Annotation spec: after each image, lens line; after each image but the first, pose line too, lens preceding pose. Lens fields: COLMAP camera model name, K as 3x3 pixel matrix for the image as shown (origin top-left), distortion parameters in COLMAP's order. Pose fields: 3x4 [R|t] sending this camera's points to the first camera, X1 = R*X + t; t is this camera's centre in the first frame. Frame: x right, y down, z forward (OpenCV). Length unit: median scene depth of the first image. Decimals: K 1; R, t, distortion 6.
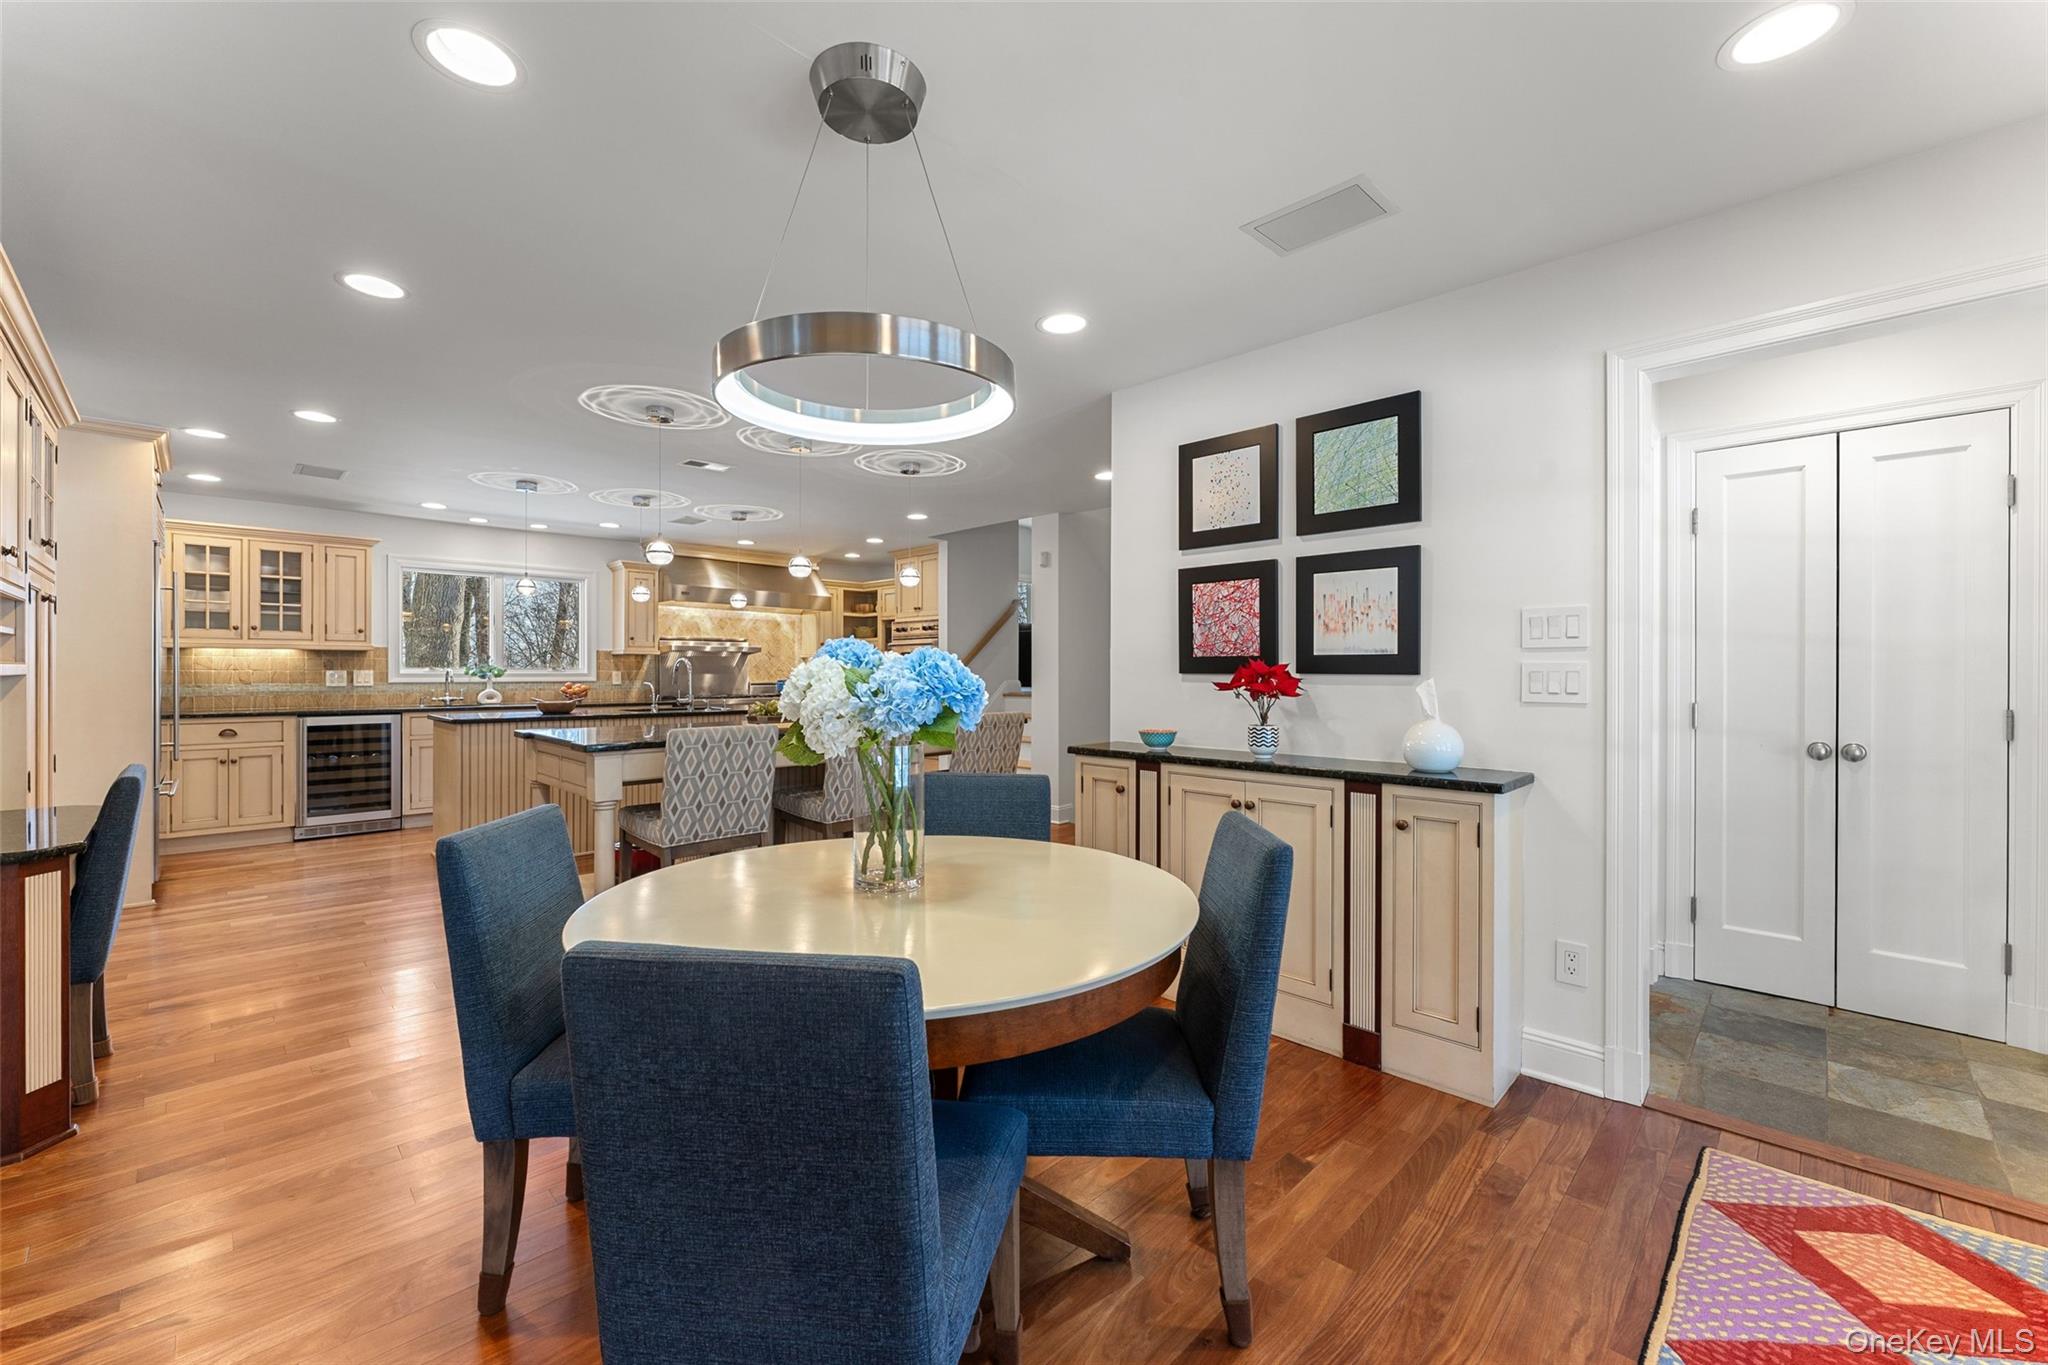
lens RADIAL K [[800.9, 0, 1049.4], [0, 800.9, 681.5], [0, 0, 1]] dist [-0.002444, -0.000134]
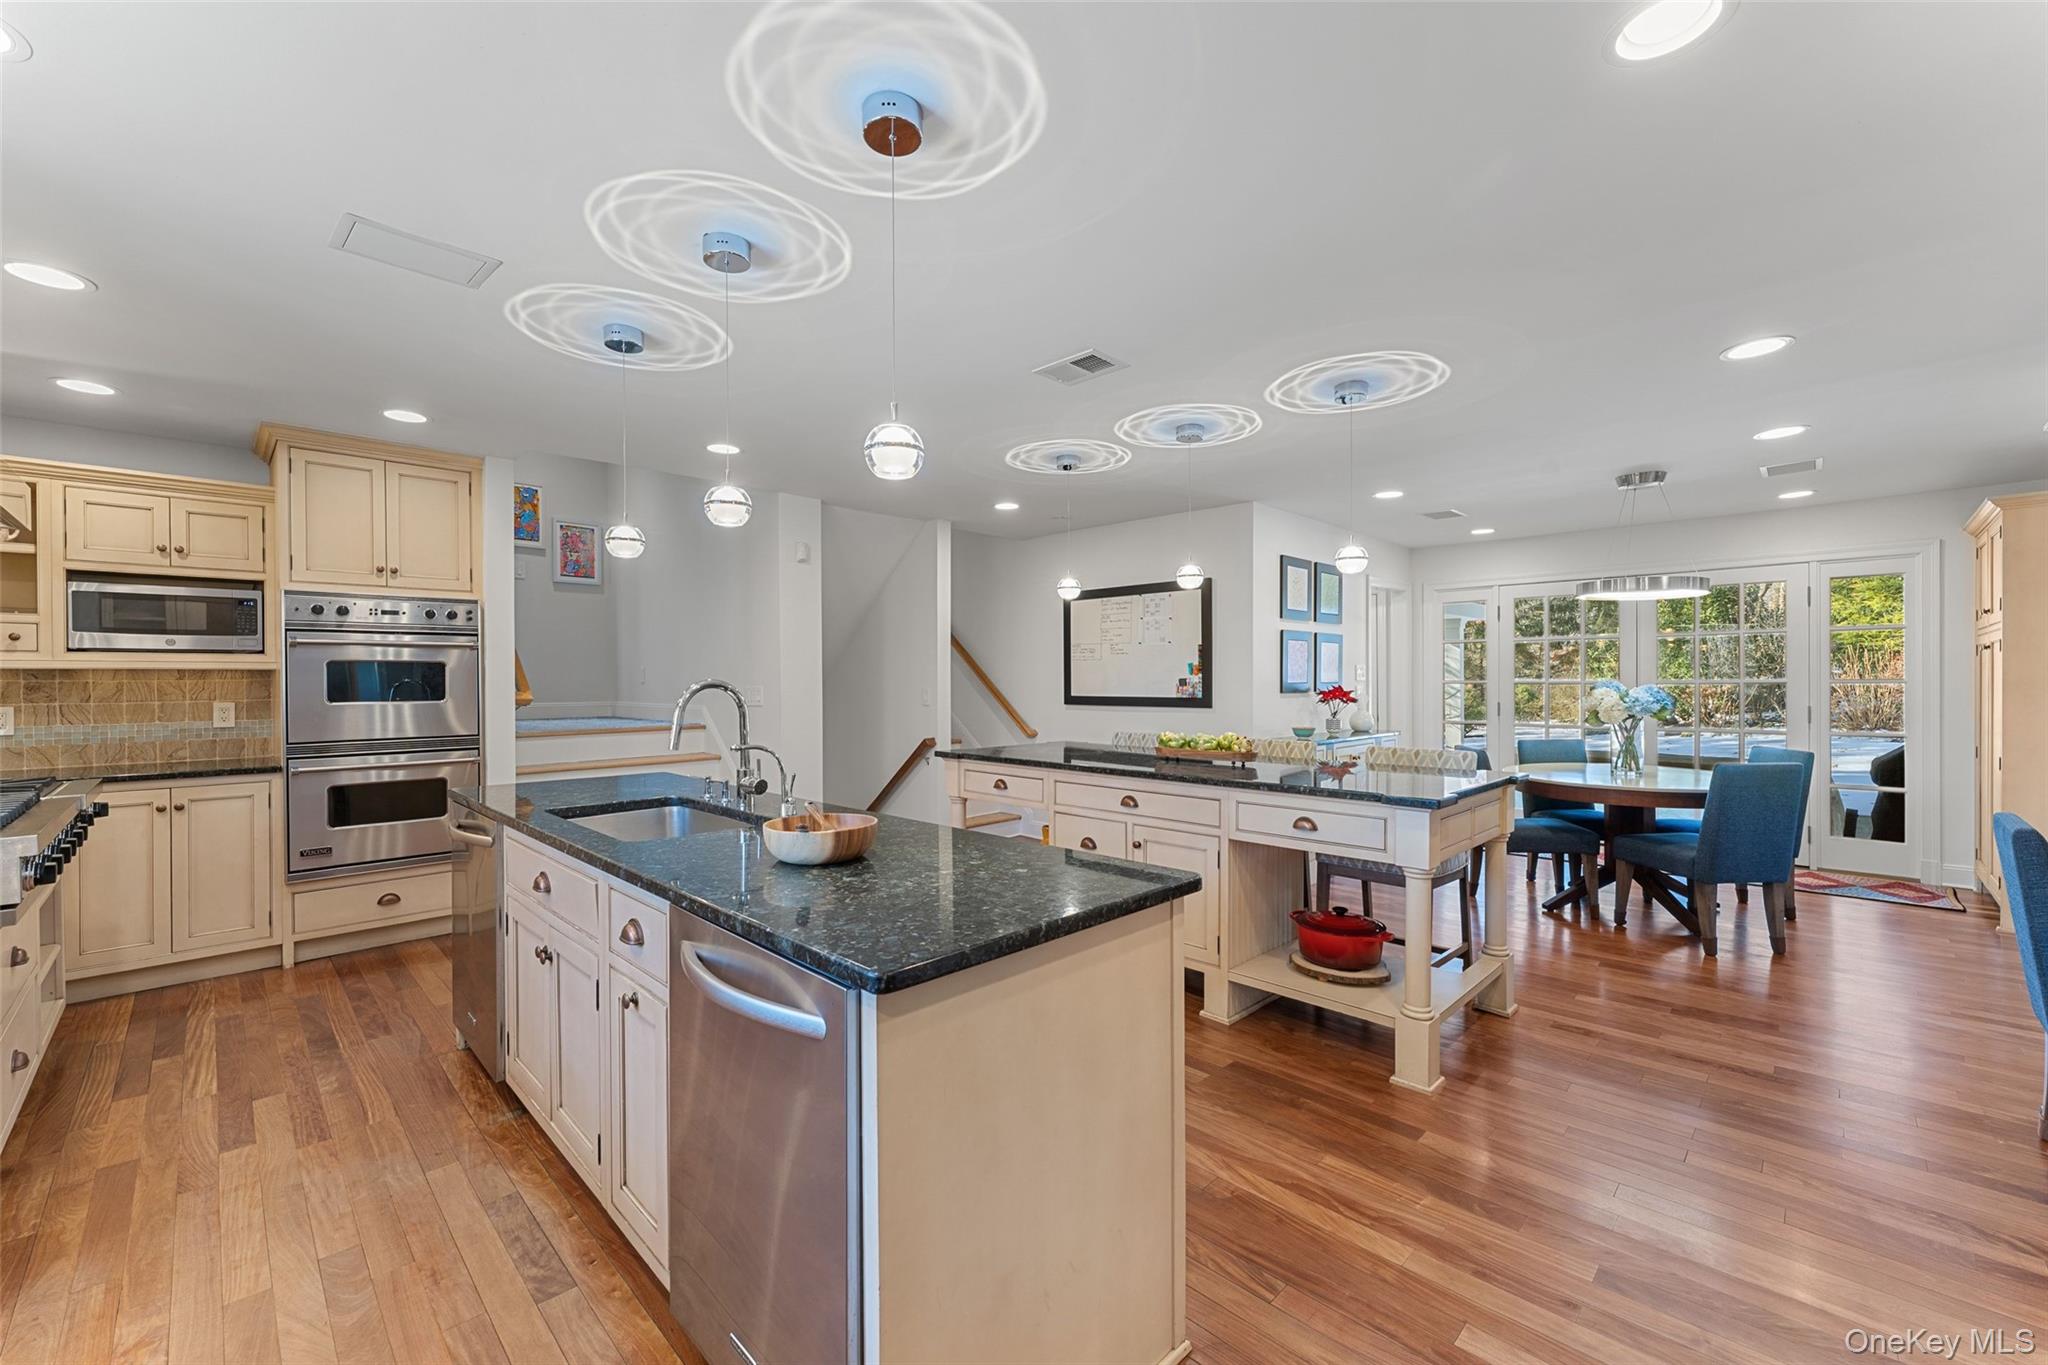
lens RADIAL K [[836.7, 0, 1011.1], [0, 836.7, 679.9], [0, 0, 1]] dist [-0.001116, 0.000184]
pose [[0.025058, -0.000556, 0.999686, -1.675328], [0.015875, 0.999874, 0.000158, -0.049398], [-0.999560, 0.015866, 0.025063, 1.625989]]
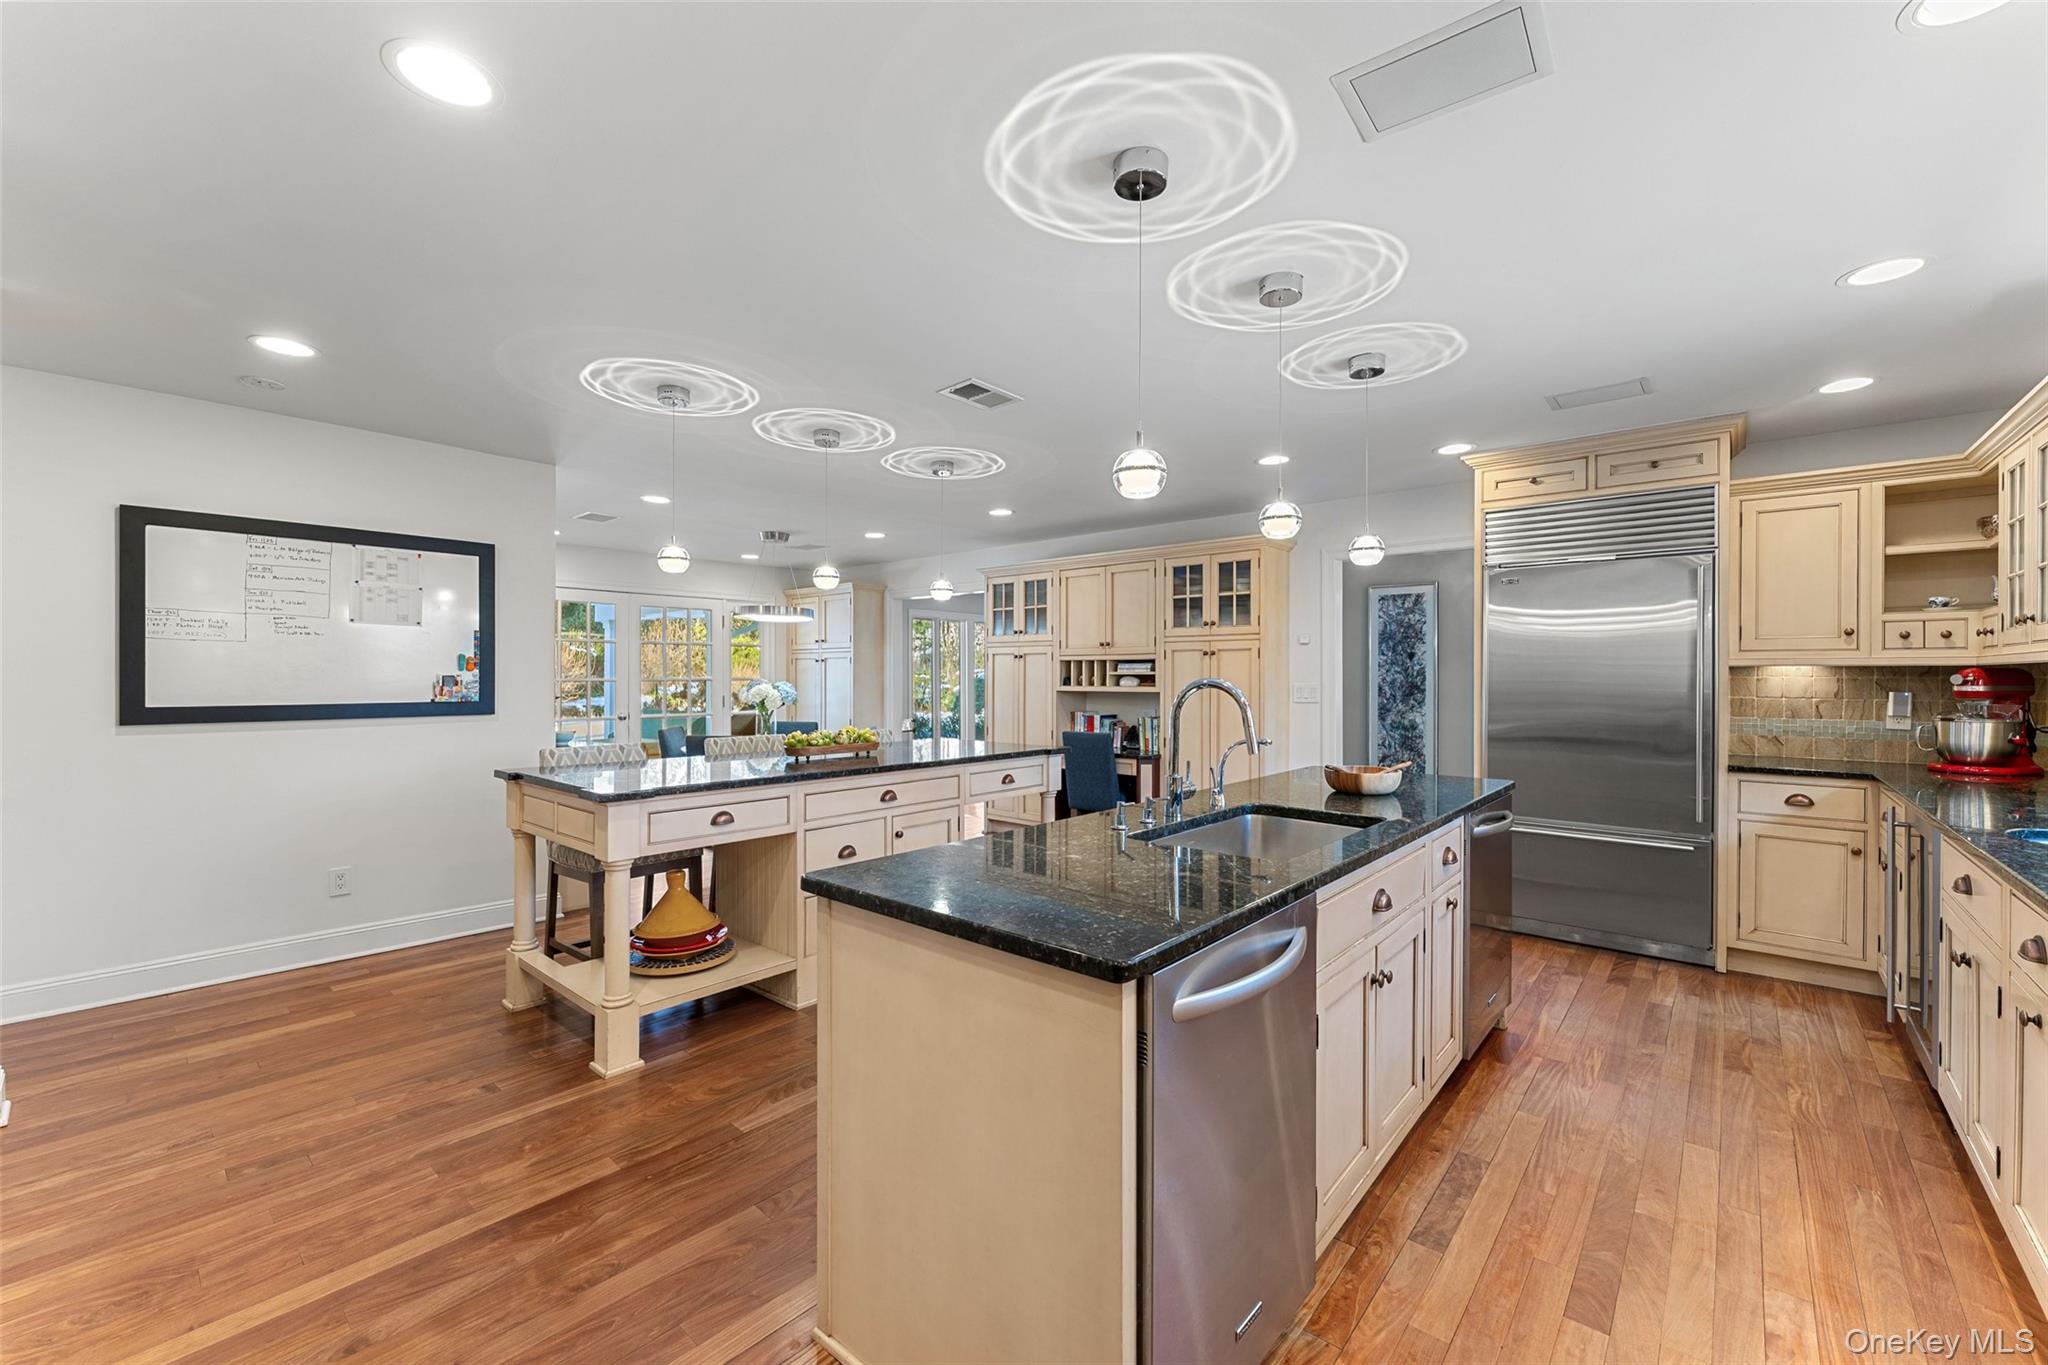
lens RADIAL K [[800.9, 0, 1049.4], [0, 800.9, 681.5], [0, 0, 1]] dist [-0.002444, -0.000134]
pose [[-0.998207, -0.003665, -0.059744, -0.695113], [-0.004729, 0.999832, 0.017682, -0.063869], [0.059669, 0.017933, -0.998057, 2.630256]]
